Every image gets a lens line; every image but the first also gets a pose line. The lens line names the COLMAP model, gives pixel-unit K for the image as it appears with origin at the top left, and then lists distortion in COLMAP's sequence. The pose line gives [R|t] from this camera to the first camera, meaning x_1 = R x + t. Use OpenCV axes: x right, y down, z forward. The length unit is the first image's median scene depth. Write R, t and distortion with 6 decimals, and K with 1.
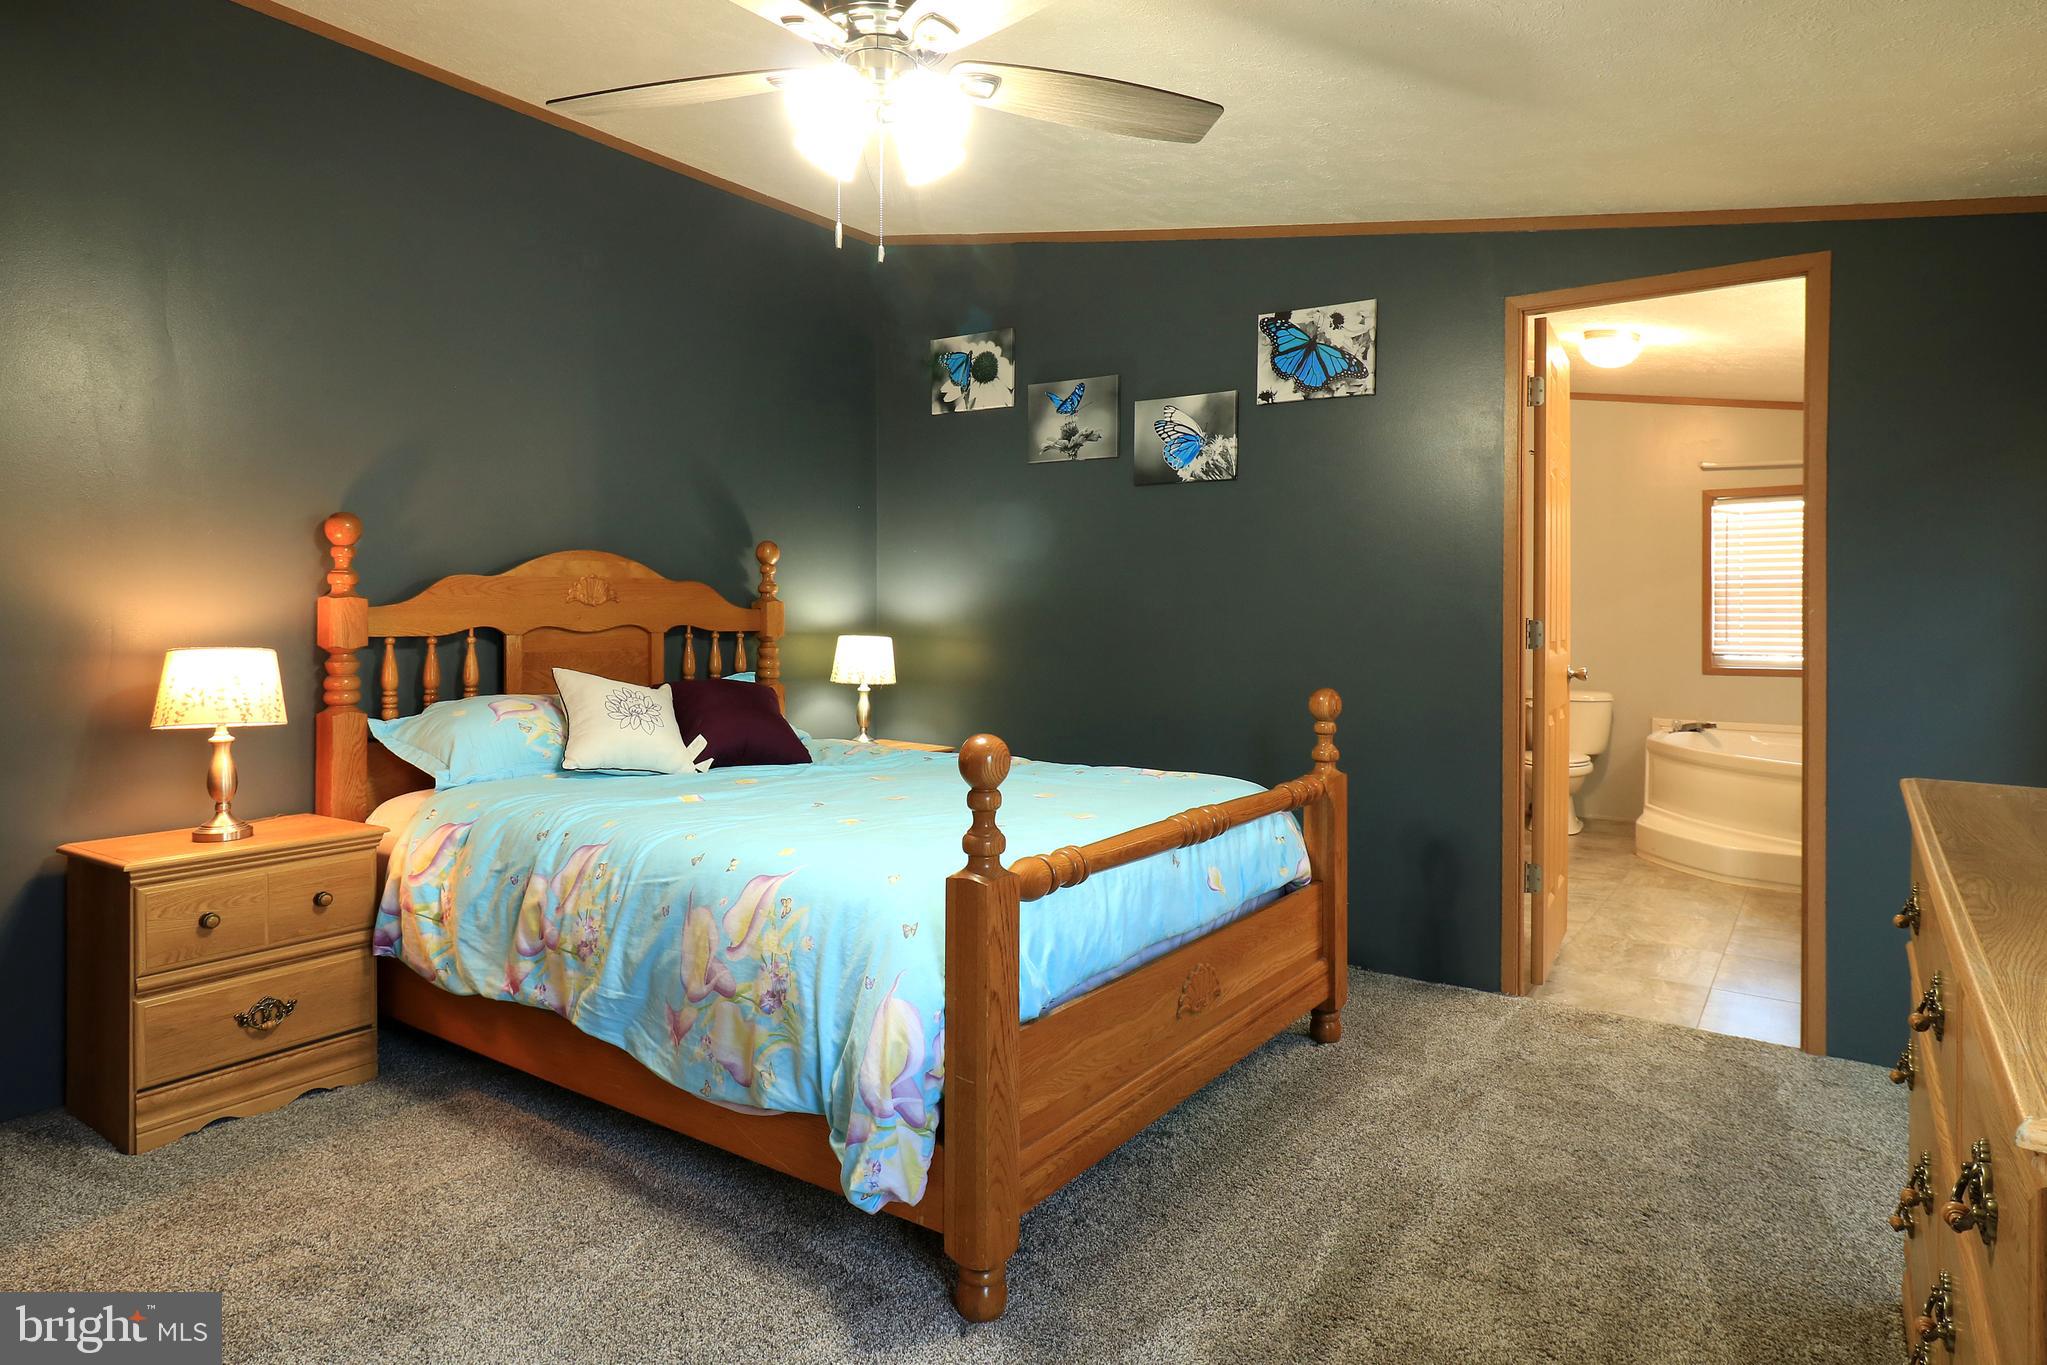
lens RADIAL K [[1151.6, 0, 1022.5], [0, 1151.6, 606.2], [0, 0, 1]] dist [-0.007423, -0.000687]
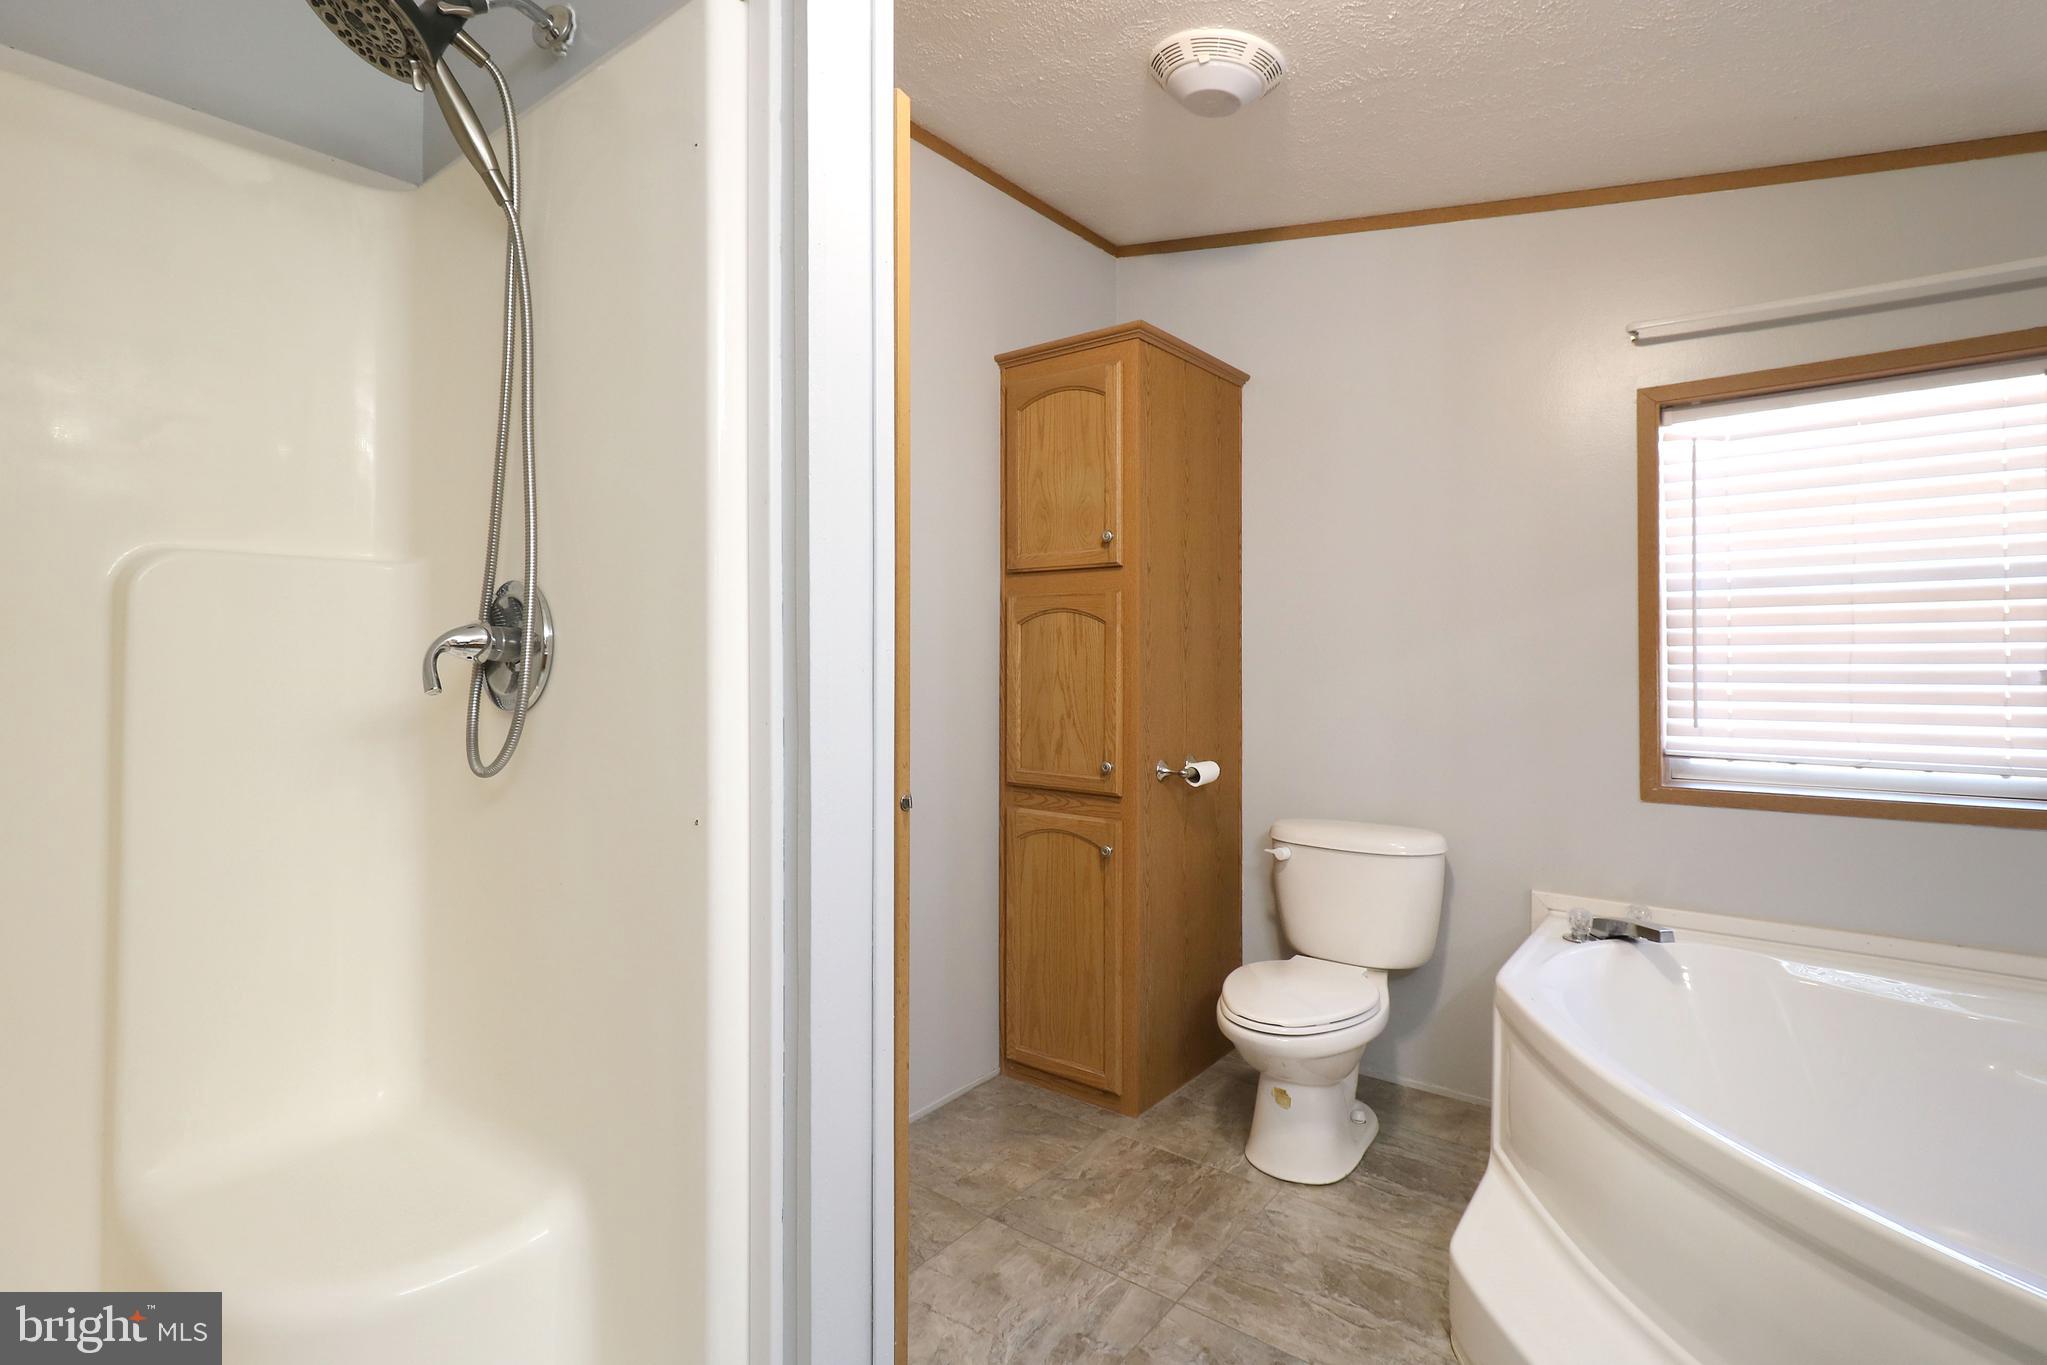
lens RADIAL K [[970.7, 0, 1039.4], [0, 970.7, 651.7], [0, 0, 1]] dist [0.001749, 0.002533]
pose [[0.999421, -0.006840, -0.033344, 0.593323], [0.006898, 0.999975, 0.001634, -0.001877], [0.033332, -0.001863, 0.999443, 0.981665]]
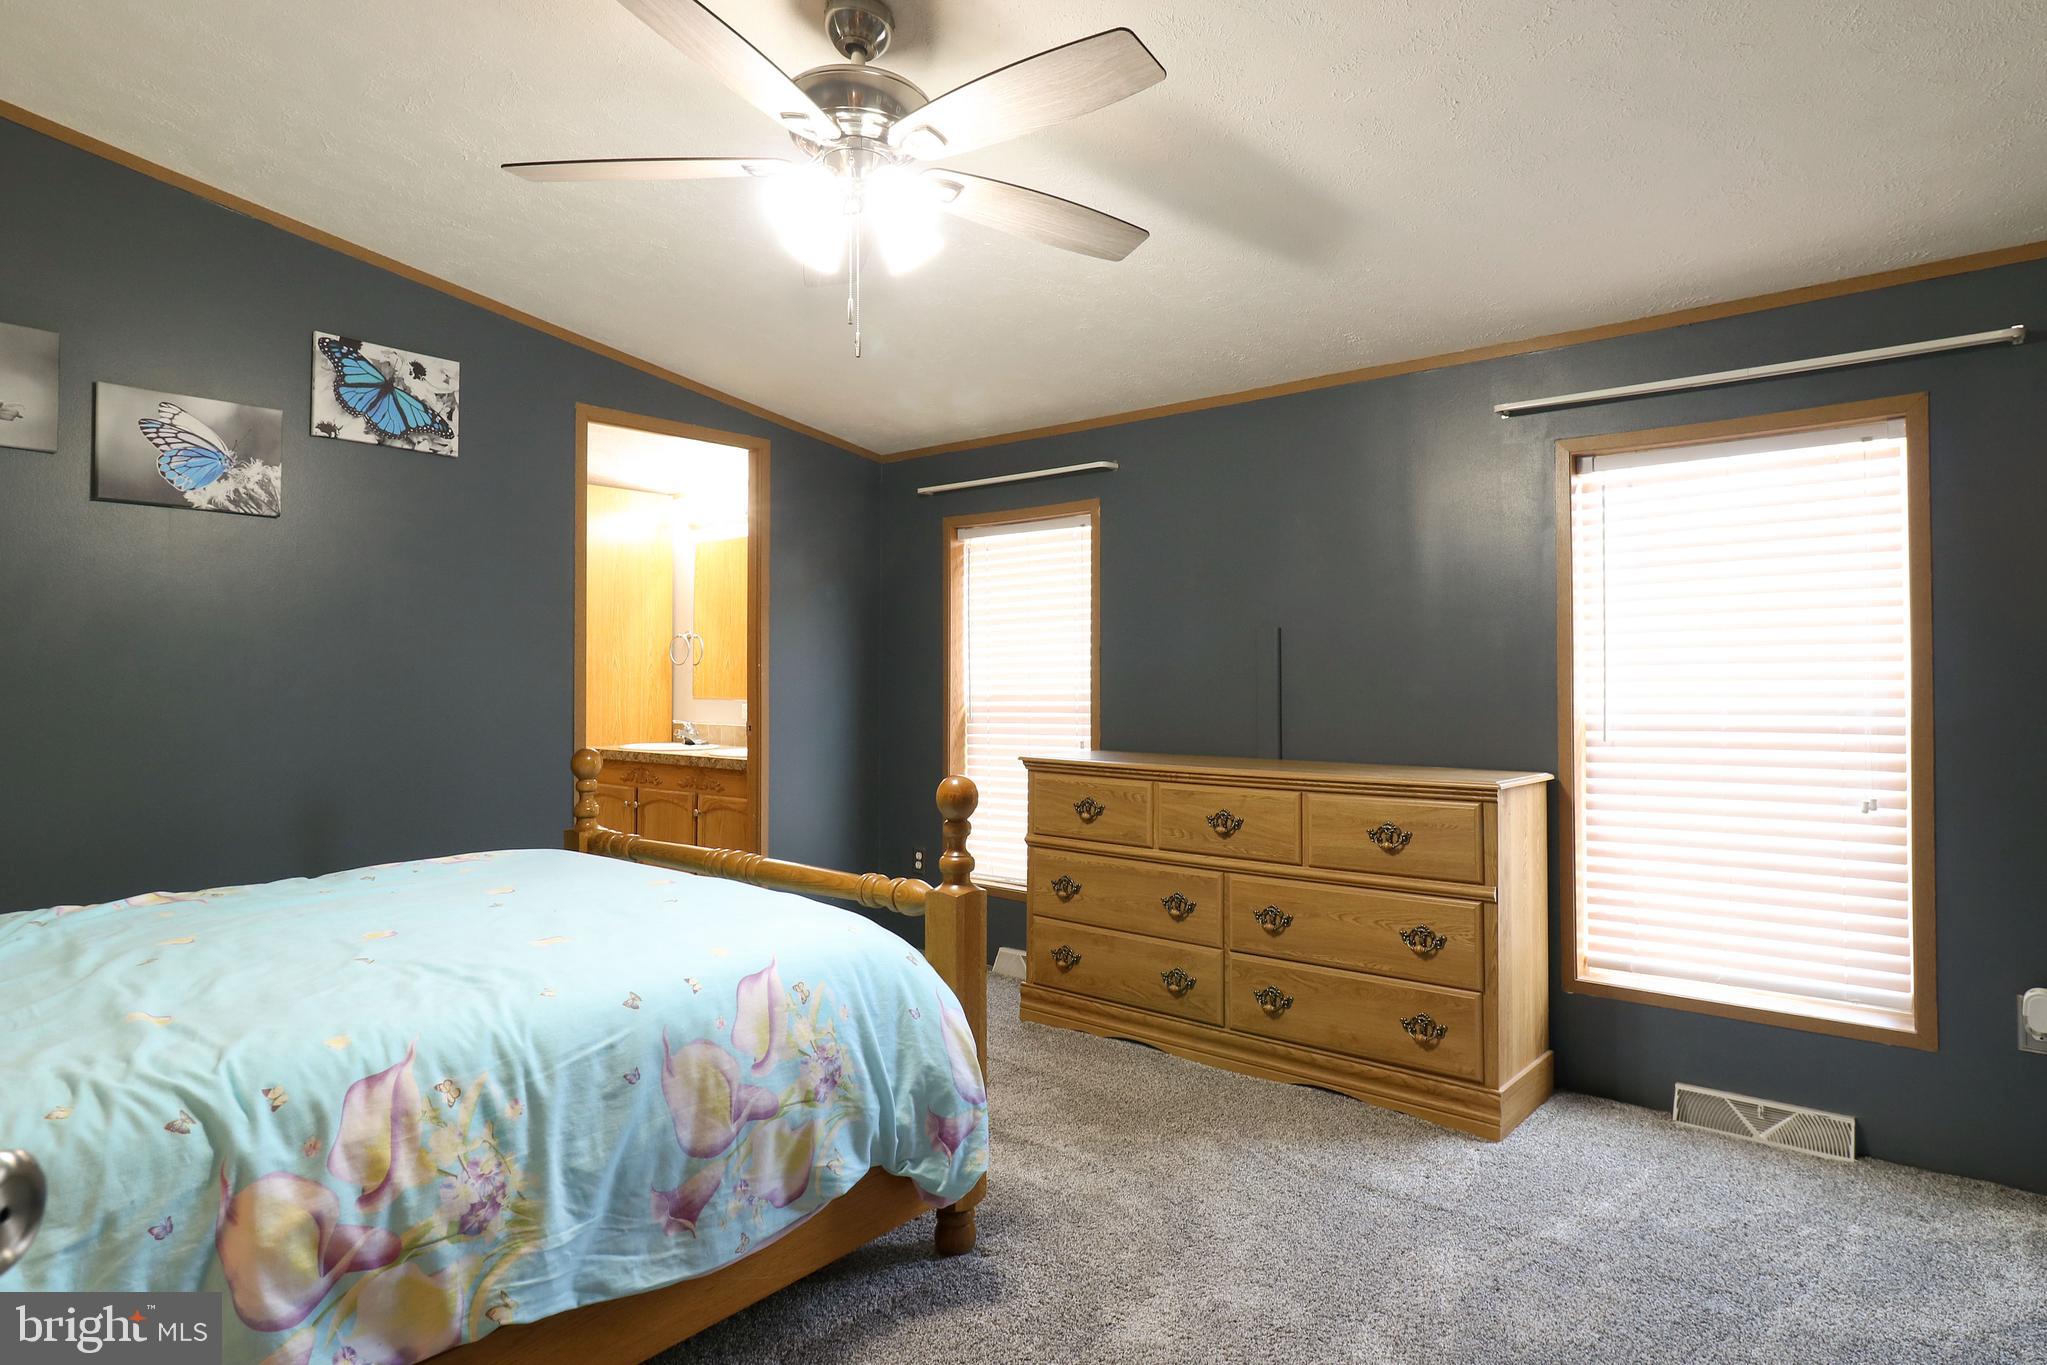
lens RADIAL K [[1151.6, 0, 1068.0], [0, 1151.6, 646.7], [0, 0, 1]] dist [-0.007423, -0.000687]
pose [[0.057869, 0.020963, 0.998104, -0.618734], [-0.002191, 0.999780, -0.020871, -0.001189], [-0.998322, -0.000979, 0.057902, 0.395271]]
